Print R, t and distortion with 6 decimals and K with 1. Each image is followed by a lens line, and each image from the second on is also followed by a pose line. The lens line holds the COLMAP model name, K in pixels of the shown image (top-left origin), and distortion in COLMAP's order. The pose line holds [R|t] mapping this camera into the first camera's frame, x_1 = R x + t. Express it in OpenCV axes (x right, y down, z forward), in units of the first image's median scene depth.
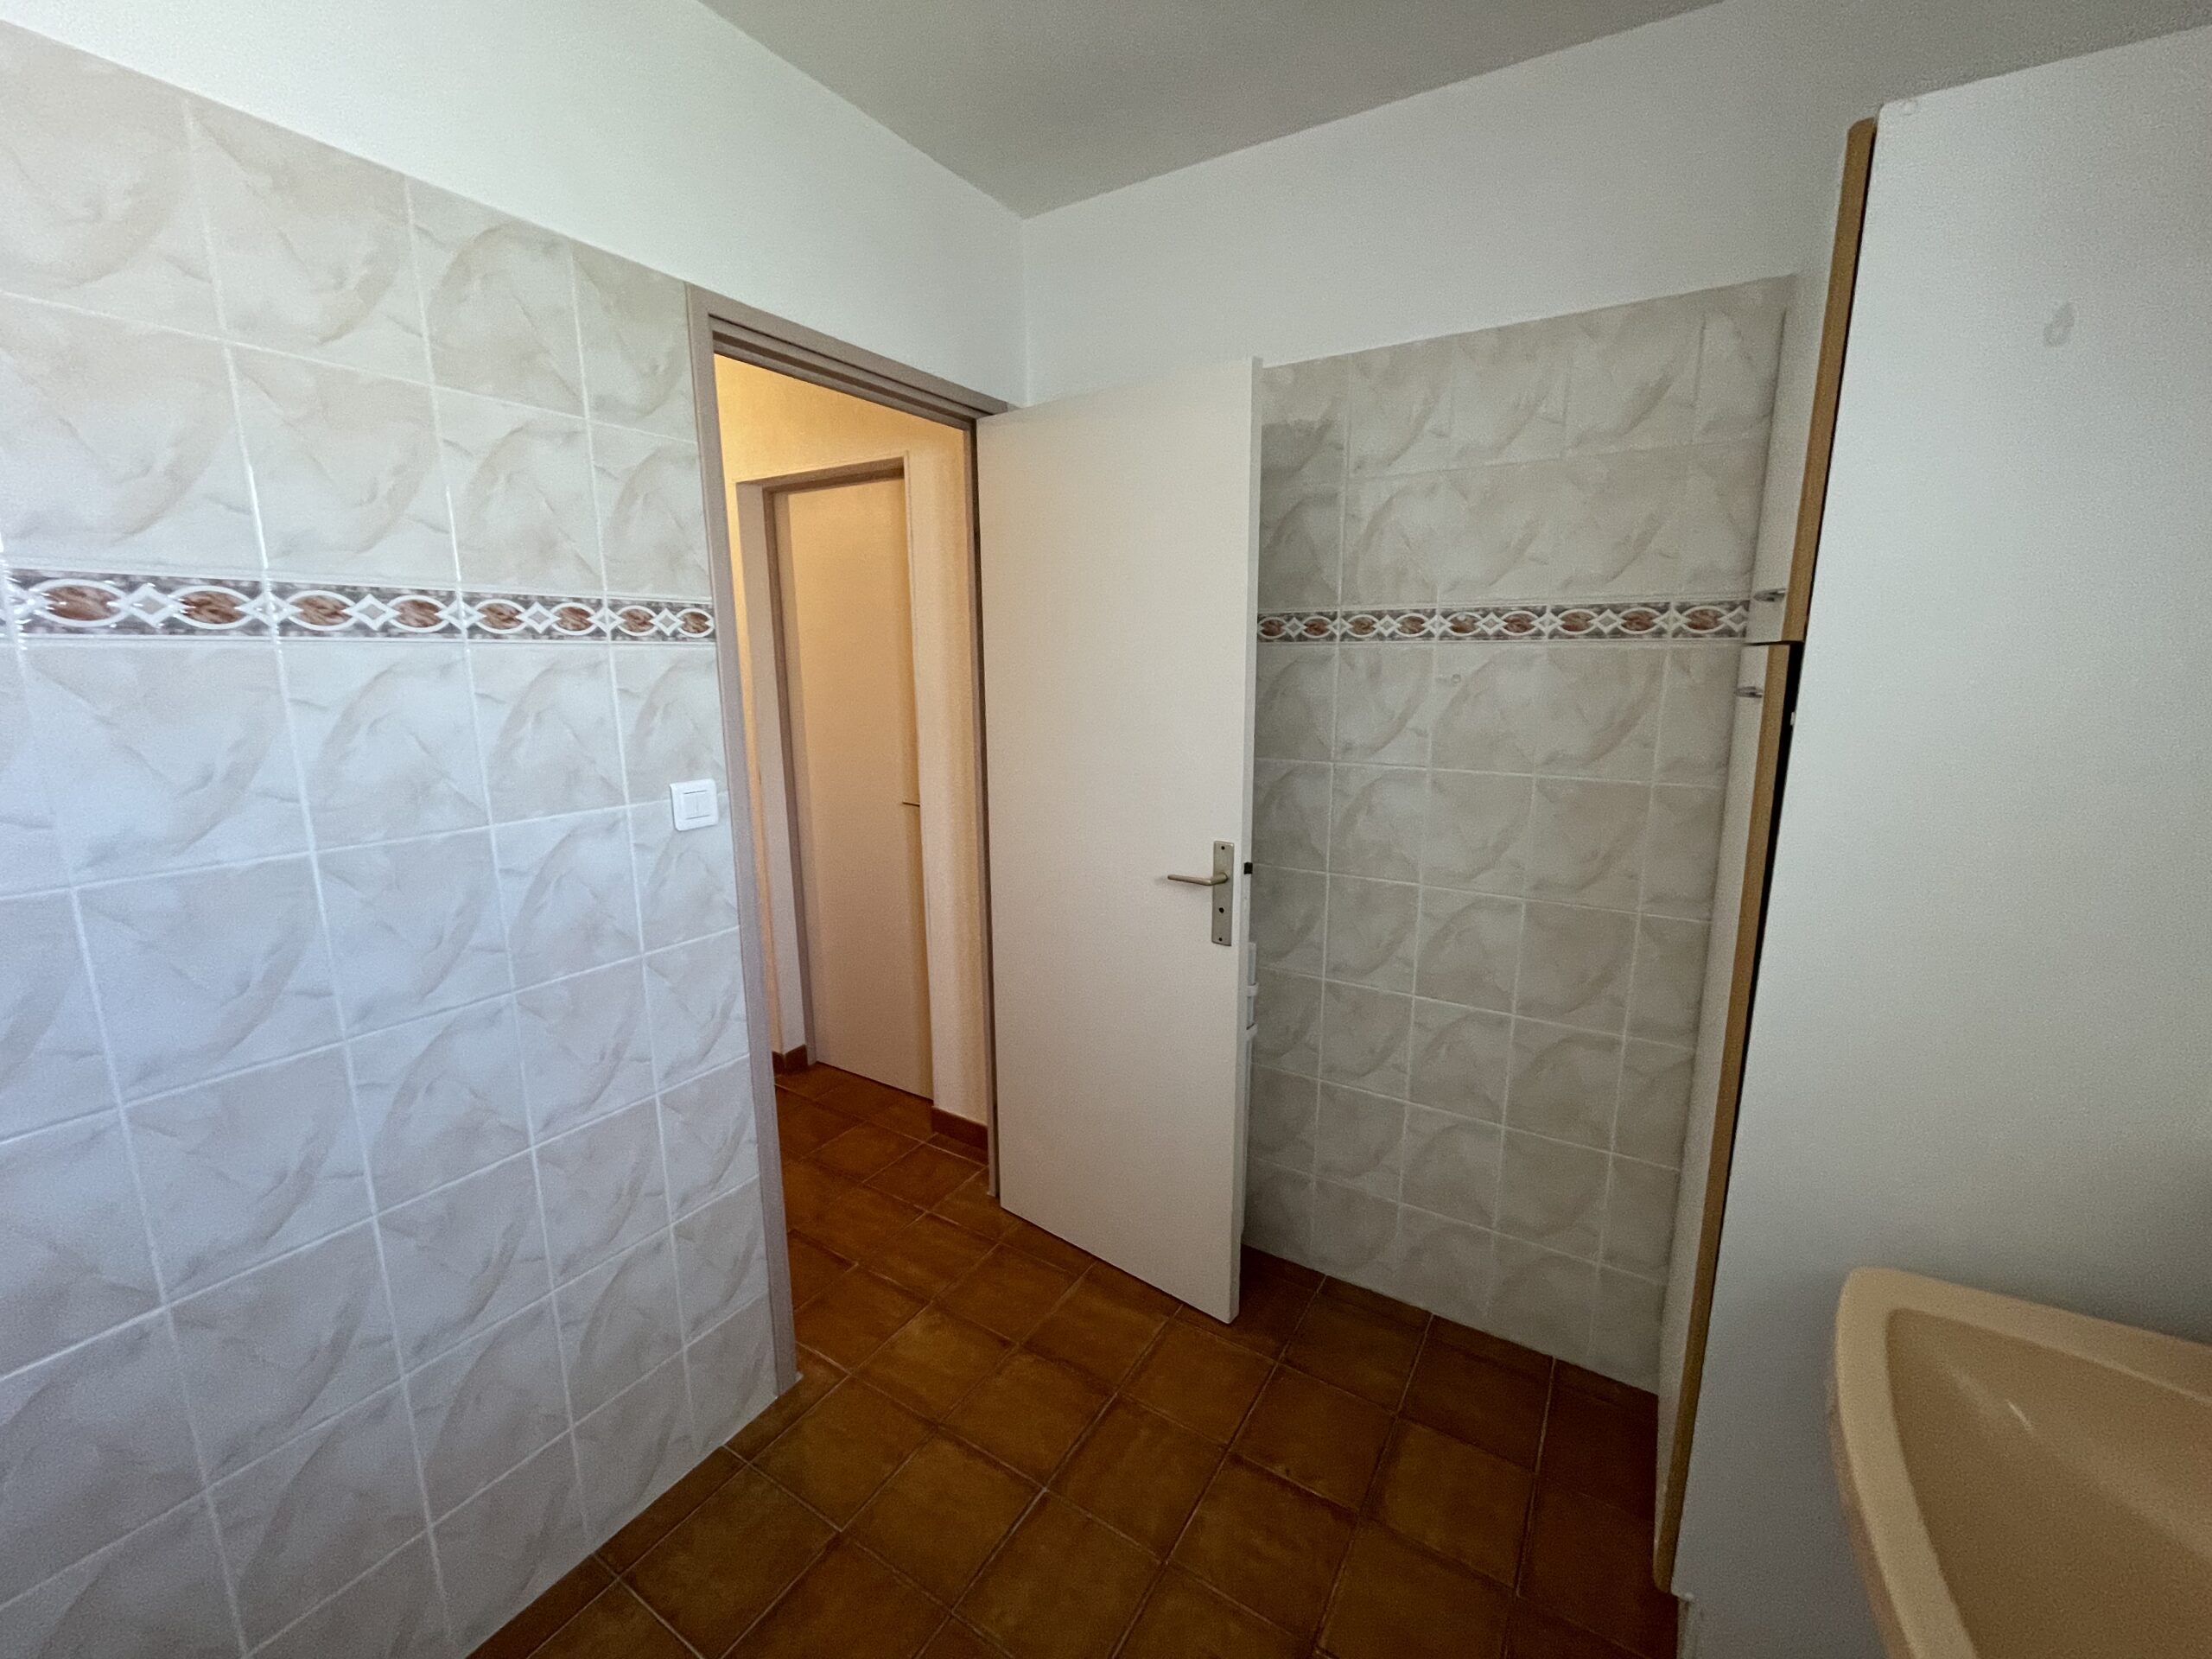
lens RADIAL K [[915.6, 0, 1109.1], [0, 915.6, 827.7], [0, 0, 1]] dist [0.013536, -0.002298]
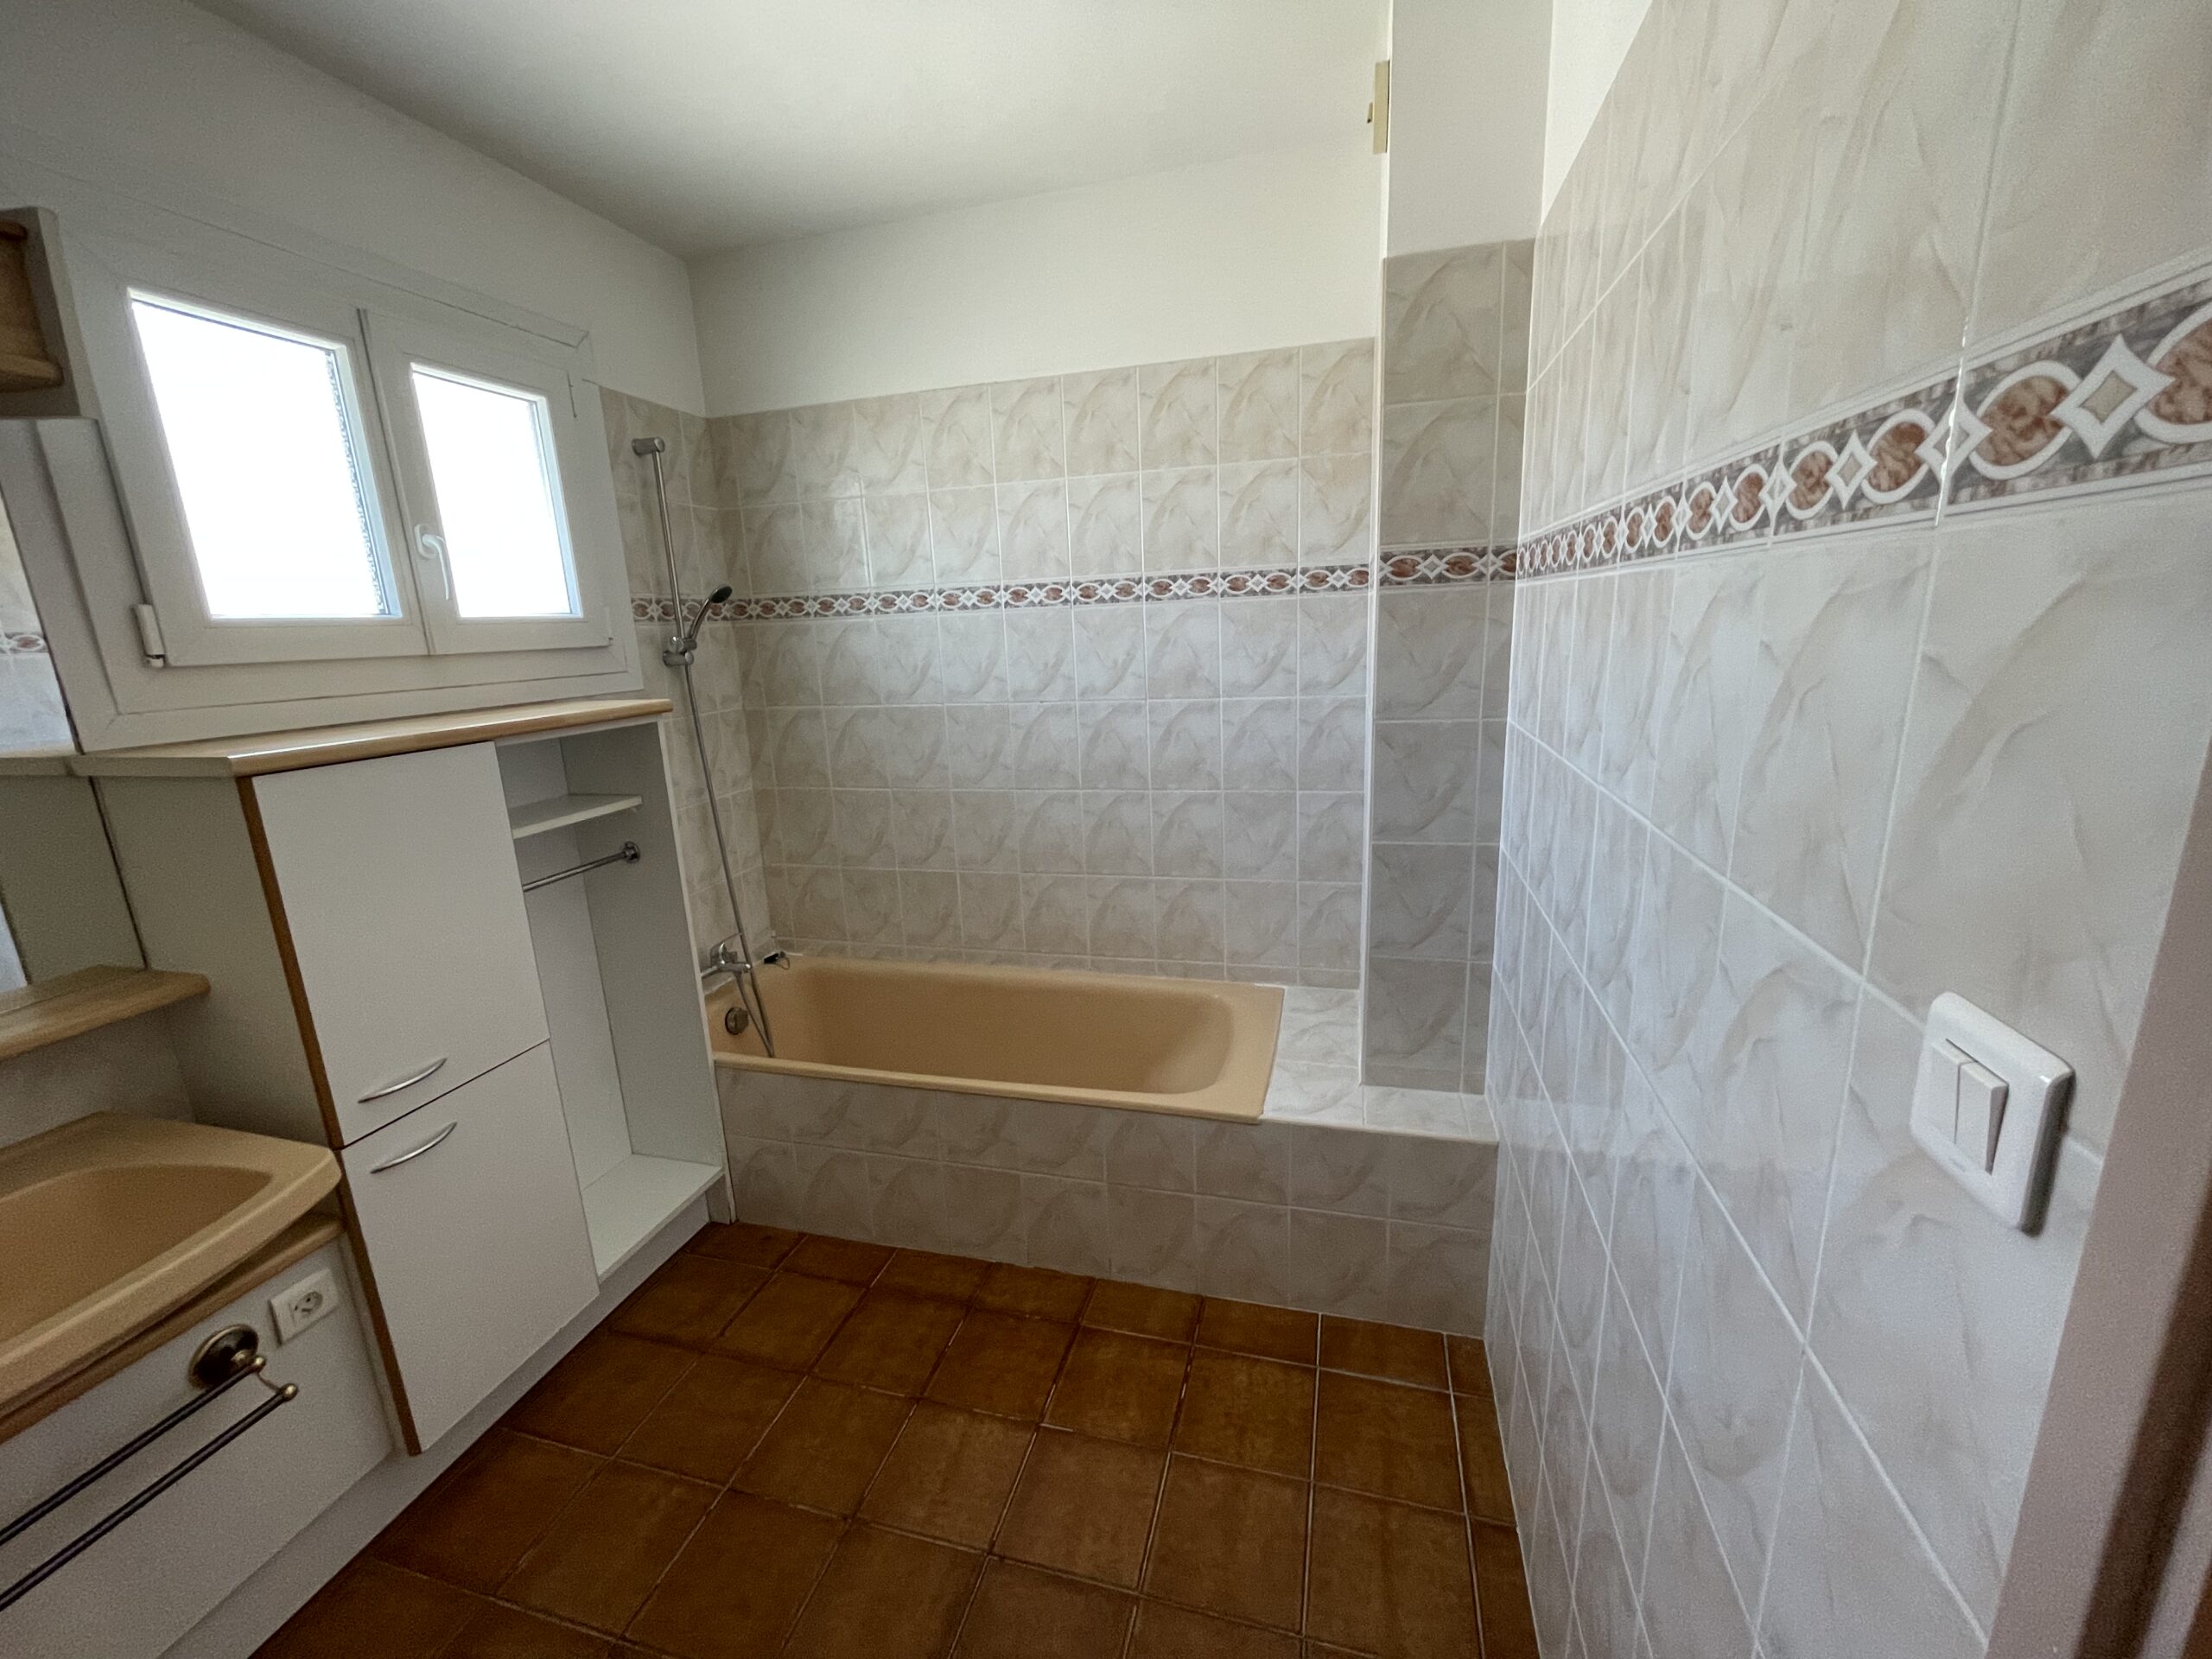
lens RADIAL K [[915.6, 0, 1104.2], [0, 915.6, 824.0], [0, 0, 1]] dist [0.013536, -0.002298]
pose [[0.297351, 0.210029, -0.931381, 1.409724], [-0.151541, 0.973521, 0.171151, -0.132089], [0.942665, 0.090251, 0.321305, 0.656409]]
